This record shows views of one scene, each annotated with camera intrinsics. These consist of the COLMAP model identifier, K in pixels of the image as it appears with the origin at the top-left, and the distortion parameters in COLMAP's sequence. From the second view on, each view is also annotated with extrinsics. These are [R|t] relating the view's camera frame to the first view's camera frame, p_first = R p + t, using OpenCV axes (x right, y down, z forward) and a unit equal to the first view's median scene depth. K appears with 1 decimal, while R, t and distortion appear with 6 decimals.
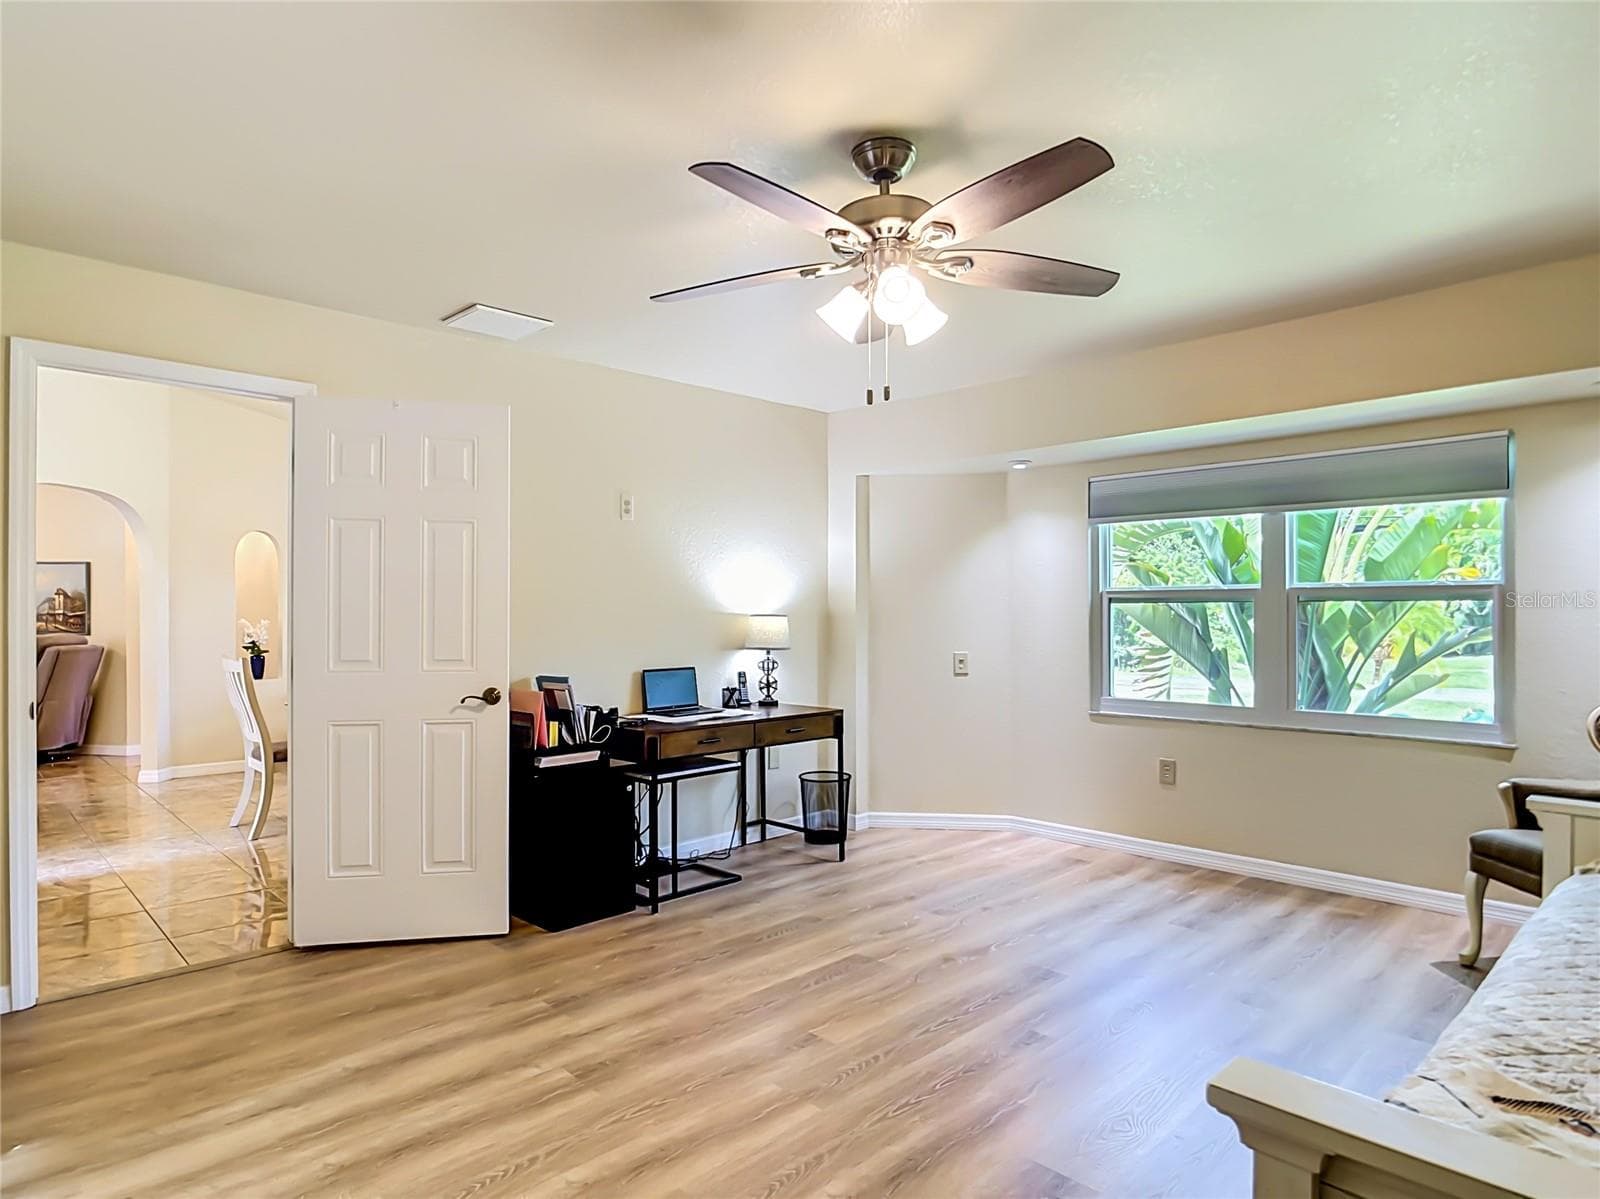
lens RADIAL K [[1095.9, 0, 800.0], [0, 1095.9, 599.5], [0, 0, 1]] dist [0.040581, -0.053582]
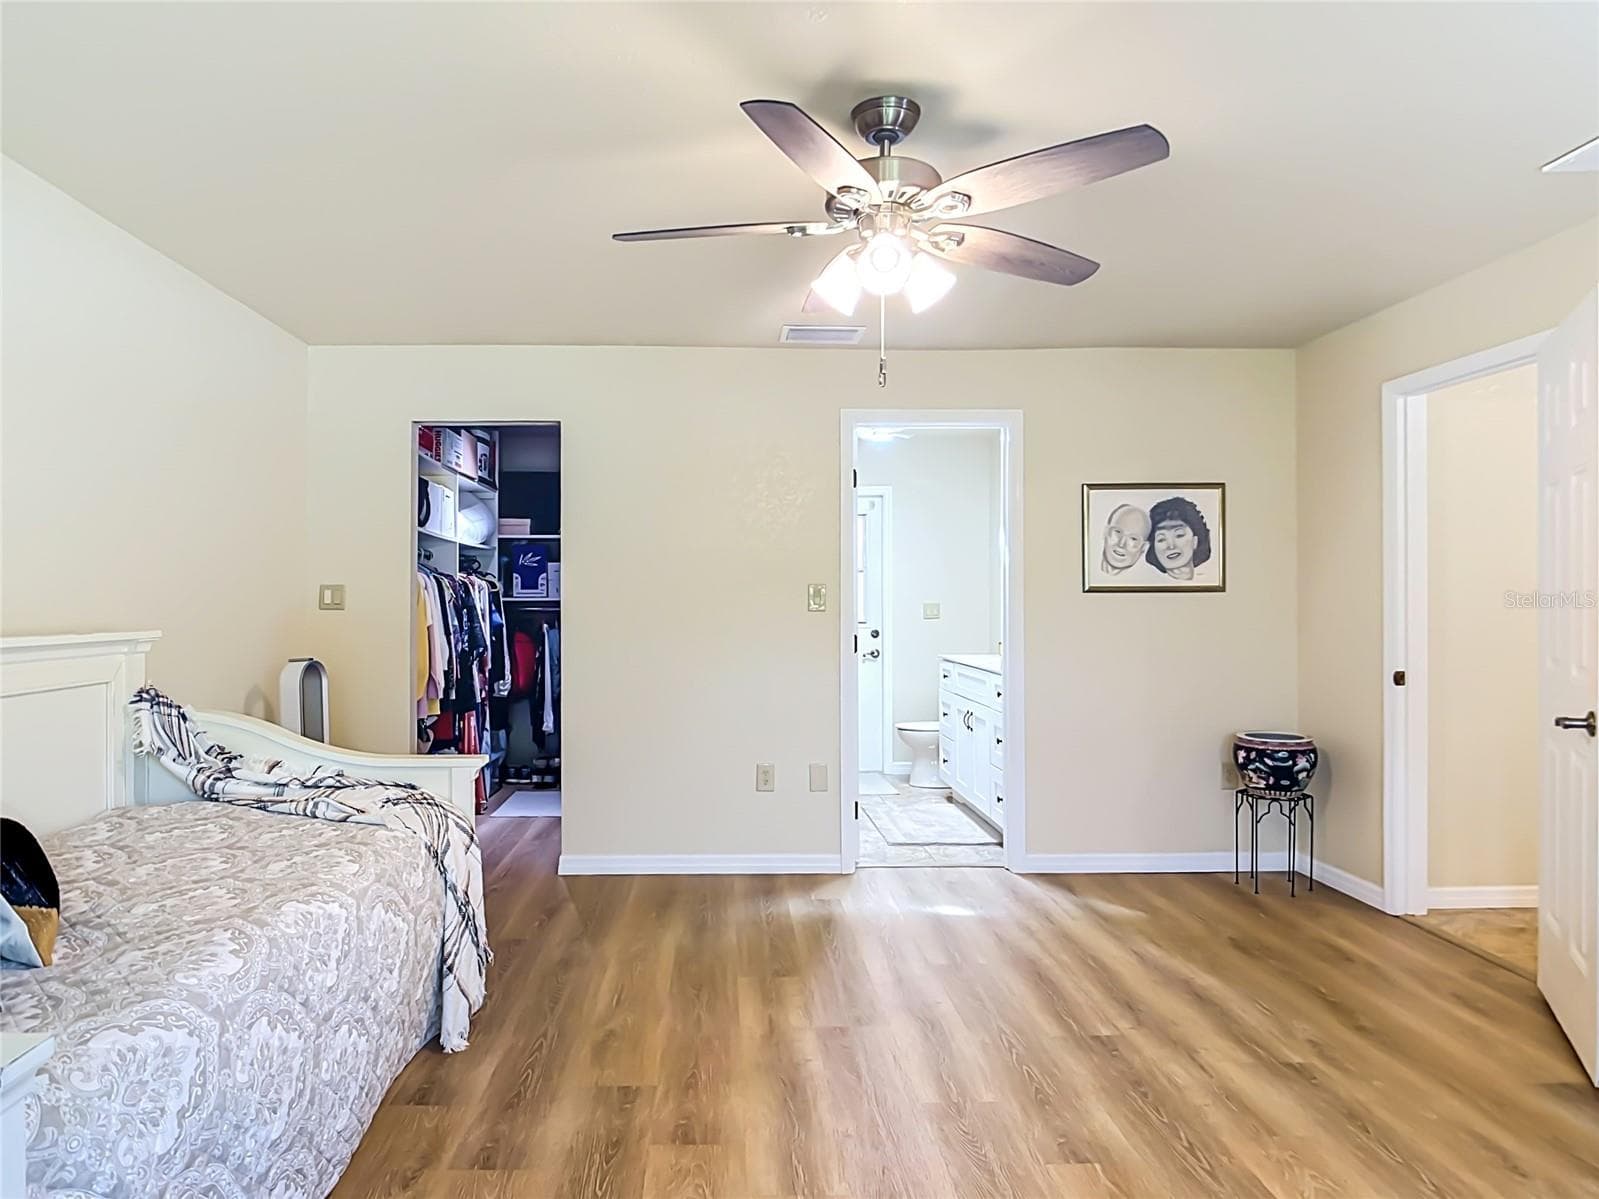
lens RADIAL K [[1095.2, 0, 799.5], [0, 1095.2, 599.5], [0, 0, 1]] dist [0.040581, -0.053582]
pose [[-0.707632, -0.000747, -0.706581, 0.734334], [0.006007, 0.999957, -0.007073, 0.002482], [0.706555, -0.009250, -0.707597, 1.470887]]
